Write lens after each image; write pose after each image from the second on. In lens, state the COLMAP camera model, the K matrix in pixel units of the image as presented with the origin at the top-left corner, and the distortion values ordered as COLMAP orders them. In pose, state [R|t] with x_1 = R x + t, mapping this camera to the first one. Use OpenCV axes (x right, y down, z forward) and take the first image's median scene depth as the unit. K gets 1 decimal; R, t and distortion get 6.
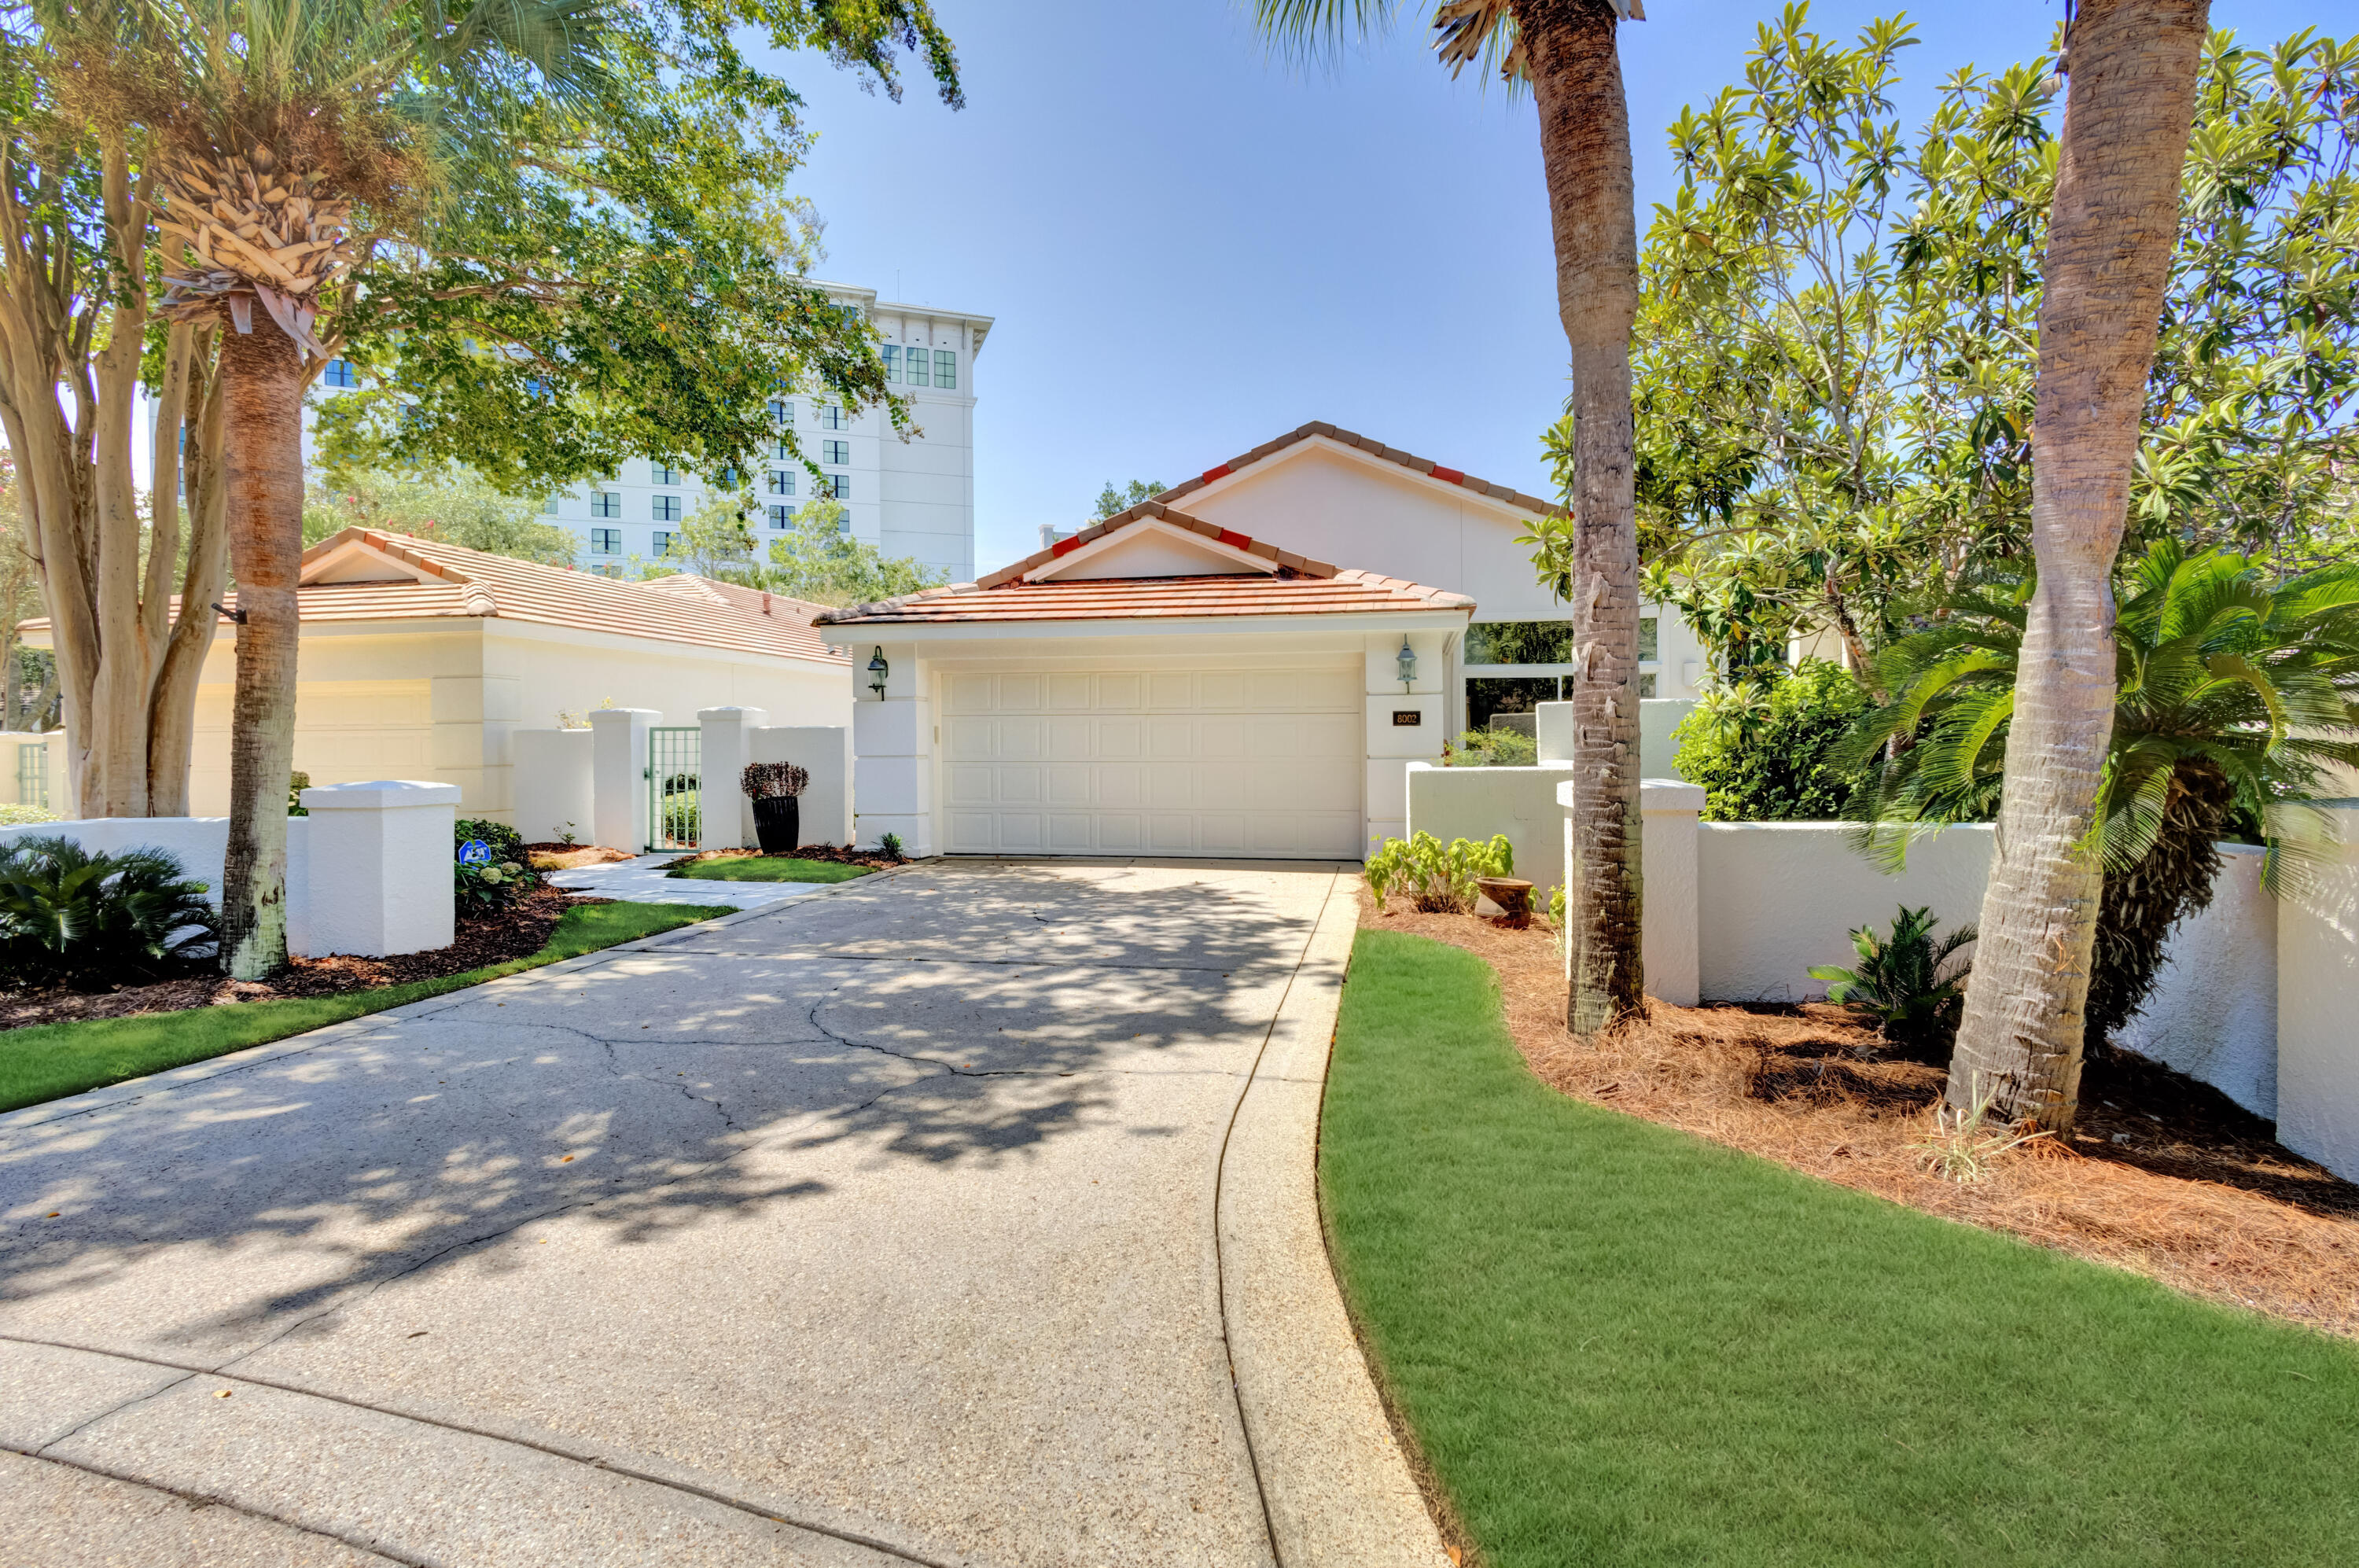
lens RADIAL K [[1104.5, 0, 1181.2], [0, 1104.5, 765.2], [0, 0, 1]] dist [0.000984, -0.001348]
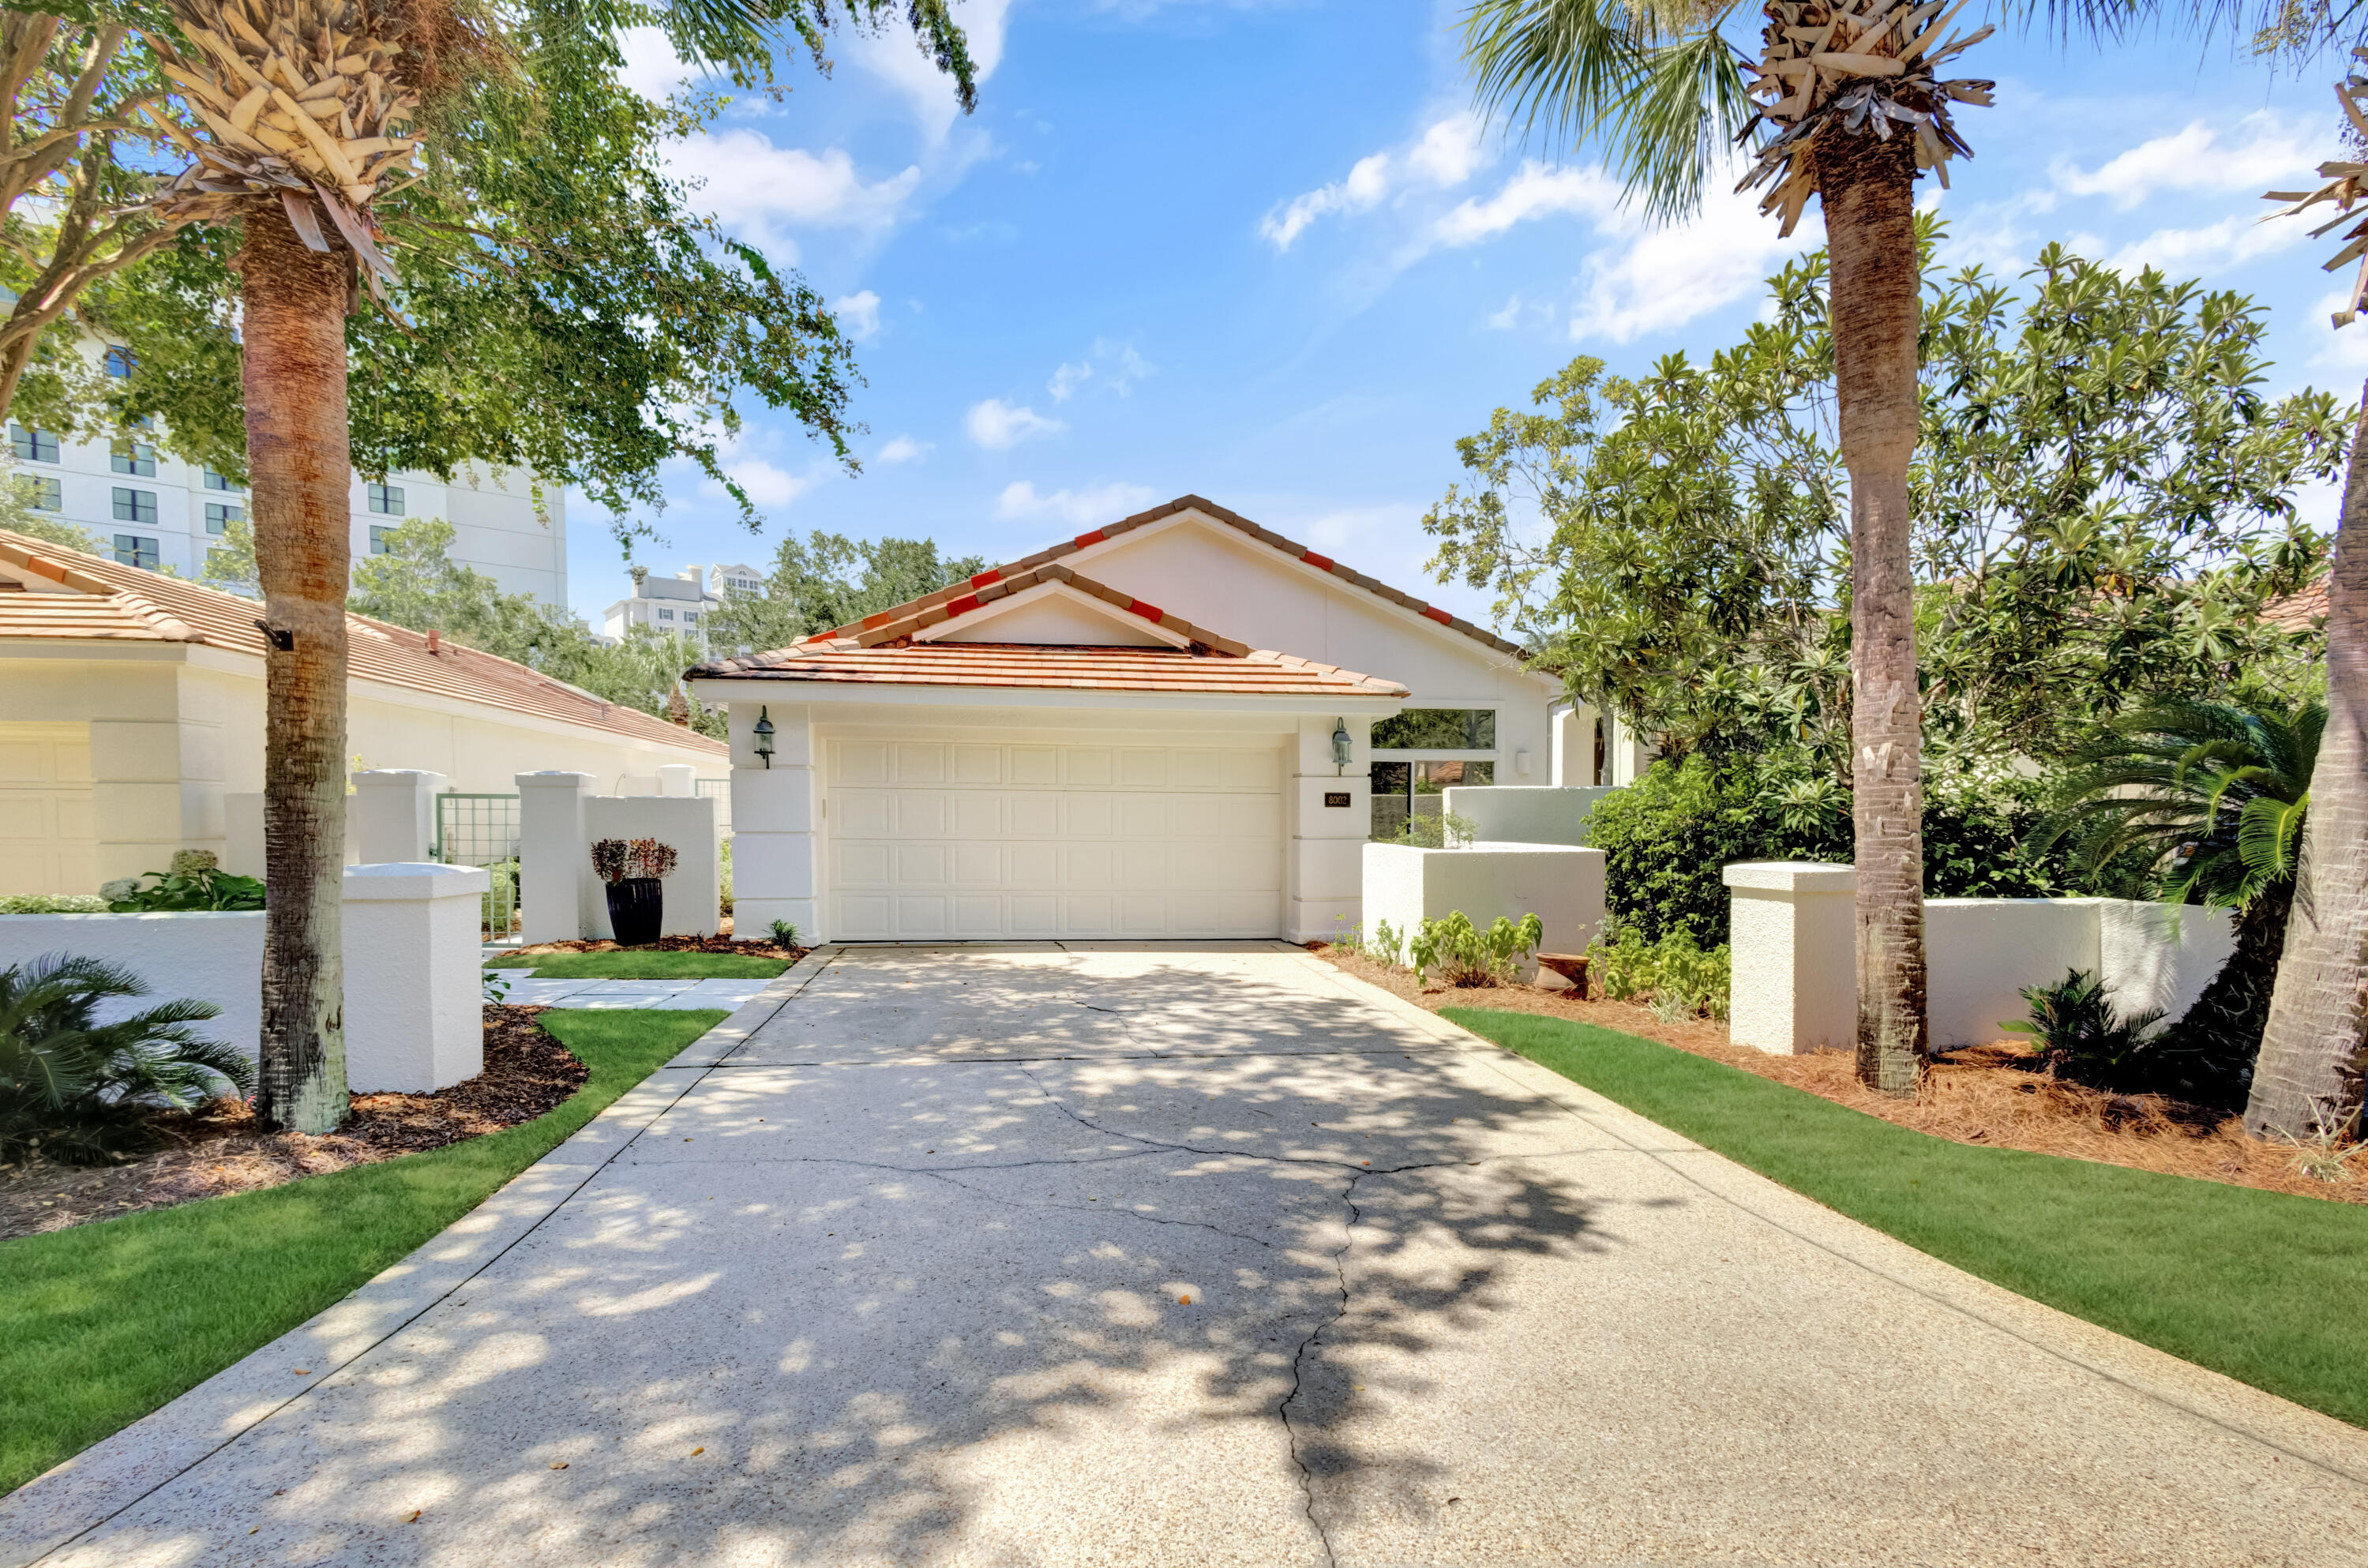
lens RADIAL K [[1127.7, 0, 1209.5], [0, 1127.7, 872.5], [0, 0, 1]] dist [0.011659, -0.002858]
pose [[0.949953, -0.002526, 0.312384, -0.497761], [-0.005964, 0.999638, 0.026220, -0.003955], [-0.312337, -0.026771, 0.949594, 0.087984]]
